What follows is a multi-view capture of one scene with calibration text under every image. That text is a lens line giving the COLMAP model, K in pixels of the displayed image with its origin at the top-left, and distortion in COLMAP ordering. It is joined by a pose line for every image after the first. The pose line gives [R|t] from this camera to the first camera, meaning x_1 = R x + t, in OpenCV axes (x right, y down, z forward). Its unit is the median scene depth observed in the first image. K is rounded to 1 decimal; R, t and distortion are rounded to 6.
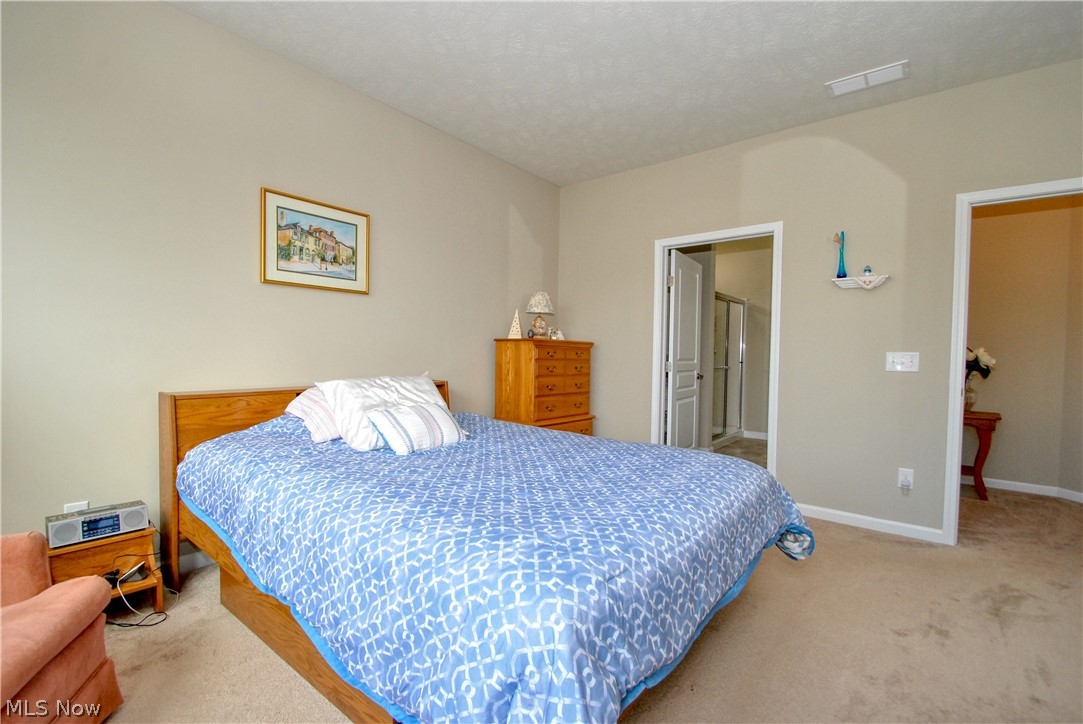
lens RADIAL K [[475.4, 0, 540.1], [0, 475.4, 363.7], [0, 0, 1]] dist [-0.000318, -0.000008]
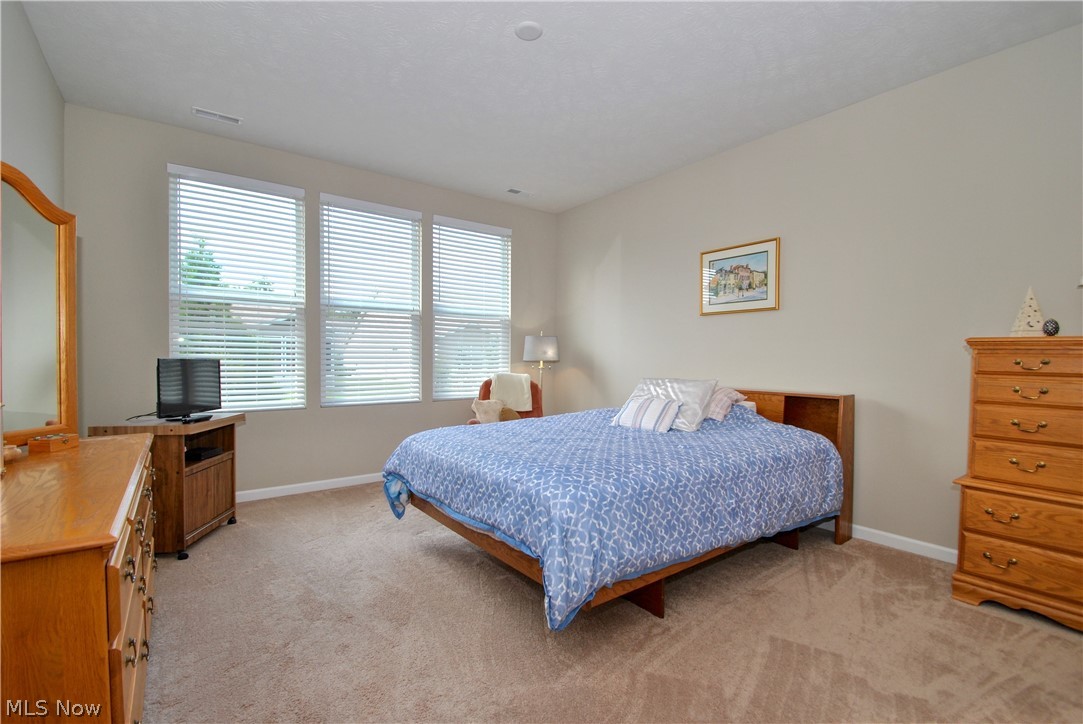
lens RADIAL K [[475.4, 0, 539.4], [0, 475.4, 362.0], [0, 0, 1]] dist [-0.000318, -0.000008]
pose [[-0.236402, 0.004971, -0.971643, 0.893736], [-0.019672, 0.999757, 0.009901, -0.025550], [0.971456, 0.021455, -0.236247, 0.772599]]
